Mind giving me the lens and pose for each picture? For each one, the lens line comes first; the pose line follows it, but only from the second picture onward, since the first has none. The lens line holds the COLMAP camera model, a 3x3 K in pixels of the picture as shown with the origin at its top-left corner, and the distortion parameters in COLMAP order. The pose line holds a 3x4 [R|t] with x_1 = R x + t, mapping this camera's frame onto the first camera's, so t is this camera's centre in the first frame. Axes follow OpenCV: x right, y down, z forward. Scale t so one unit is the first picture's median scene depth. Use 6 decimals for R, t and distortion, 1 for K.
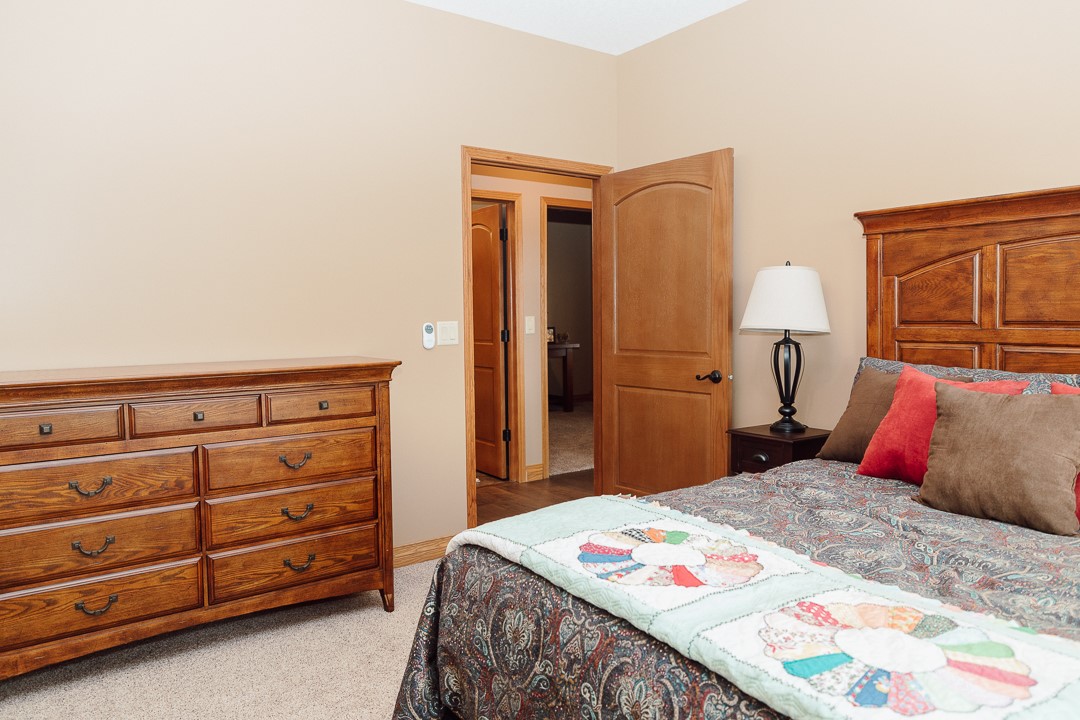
lens RADIAL K [[738.1, 0, 529.9], [0, 738.1, 363.8], [0, 0, 1]] dist [0.012453, 0.003378]
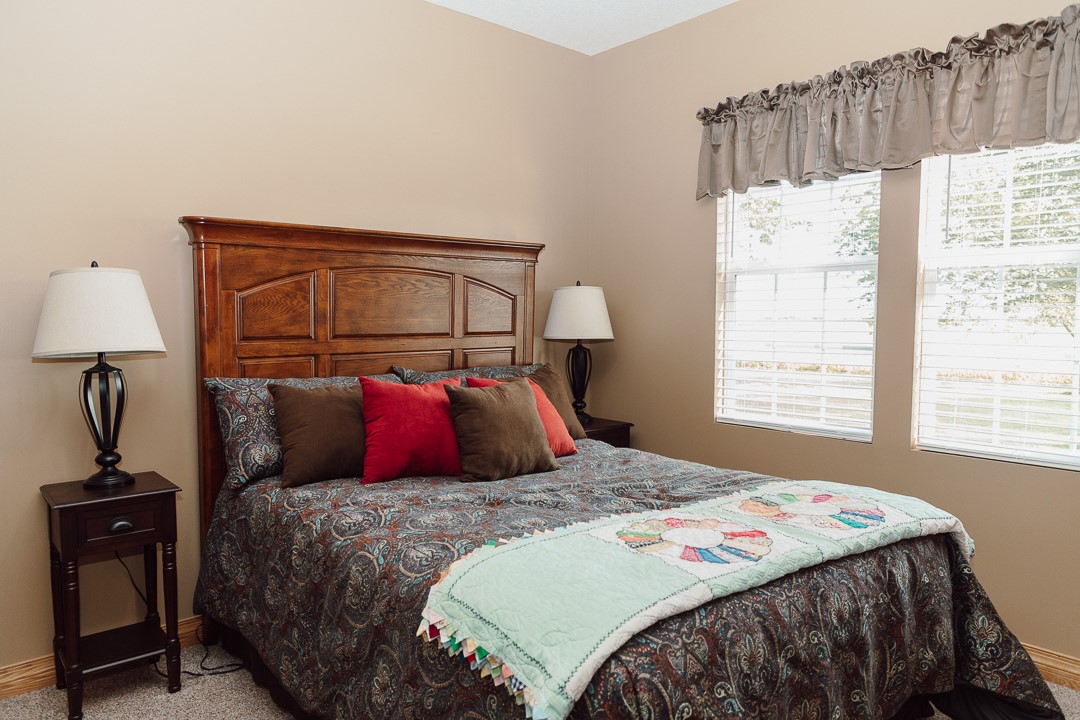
lens RADIAL K [[738.1, 0, 529.9], [0, 738.1, 363.8], [0, 0, 1]] dist [0.012453, 0.003378]
pose [[-0.079743, -0.052319, 0.995442, -0.523247], [0.077684, 0.995258, 0.058532, -0.054073], [-0.993784, 0.081998, -0.075300, 0.749772]]
